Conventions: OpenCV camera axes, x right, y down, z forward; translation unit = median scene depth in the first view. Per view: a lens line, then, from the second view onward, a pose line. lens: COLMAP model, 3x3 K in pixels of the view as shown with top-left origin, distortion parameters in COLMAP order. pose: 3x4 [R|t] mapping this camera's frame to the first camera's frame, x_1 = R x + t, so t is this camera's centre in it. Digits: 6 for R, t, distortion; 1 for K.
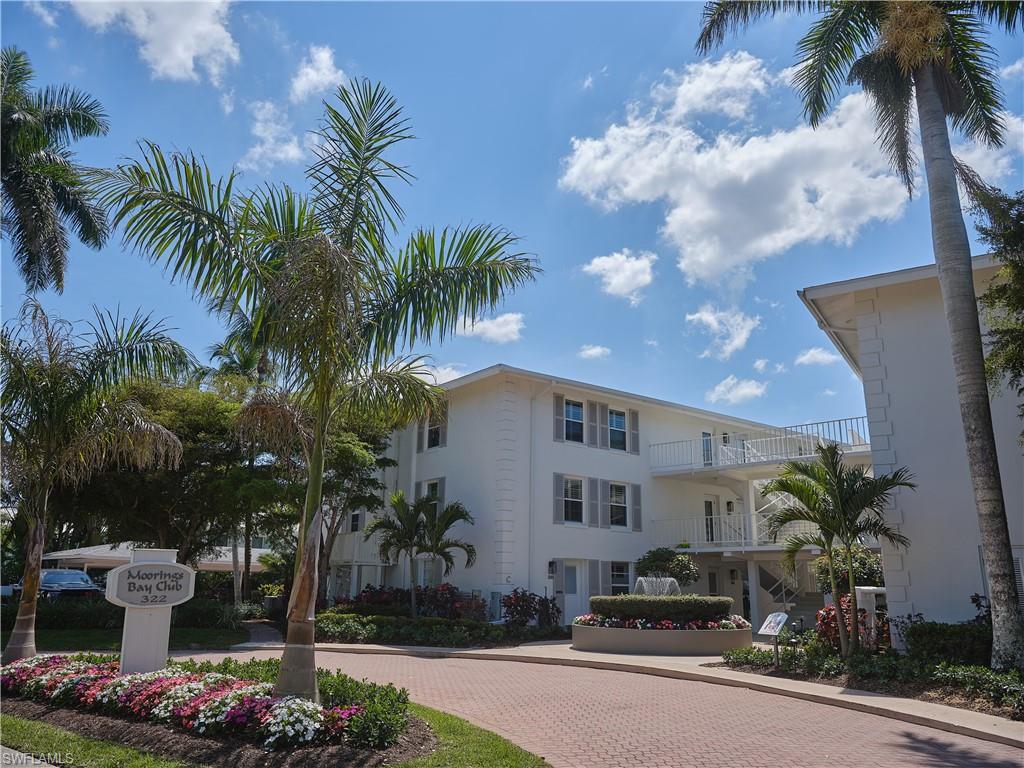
lens RADIAL K [[773.1, 0, 512.0], [0, 773.1, 384.0], [0, 0, 1]] dist [0.001731, 0.000588]
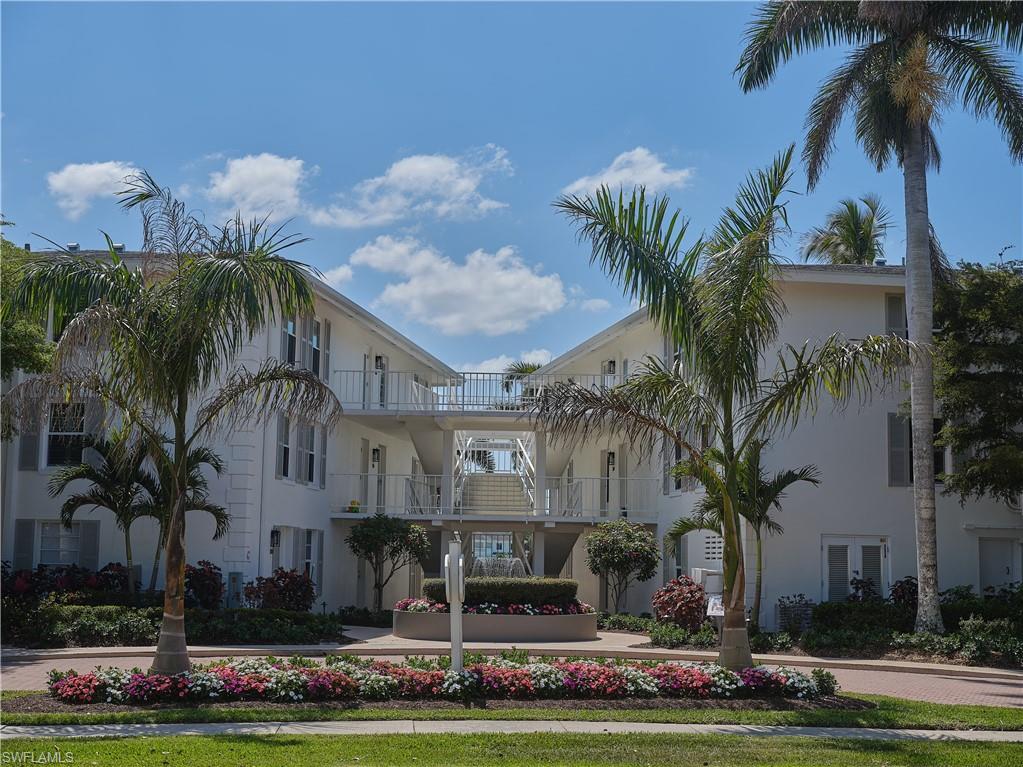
lens RADIAL K [[1514.6, 0, 511.5], [0, 1514.6, 383.5], [0, 0, 1]] dist [0.018232, -0.018445]
pose [[0.704291, 0.081823, 0.705180, -1.081058], [-0.189161, 0.979053, 0.075323, -0.071179], [-0.684246, -0.186442, 0.705016, -0.165831]]
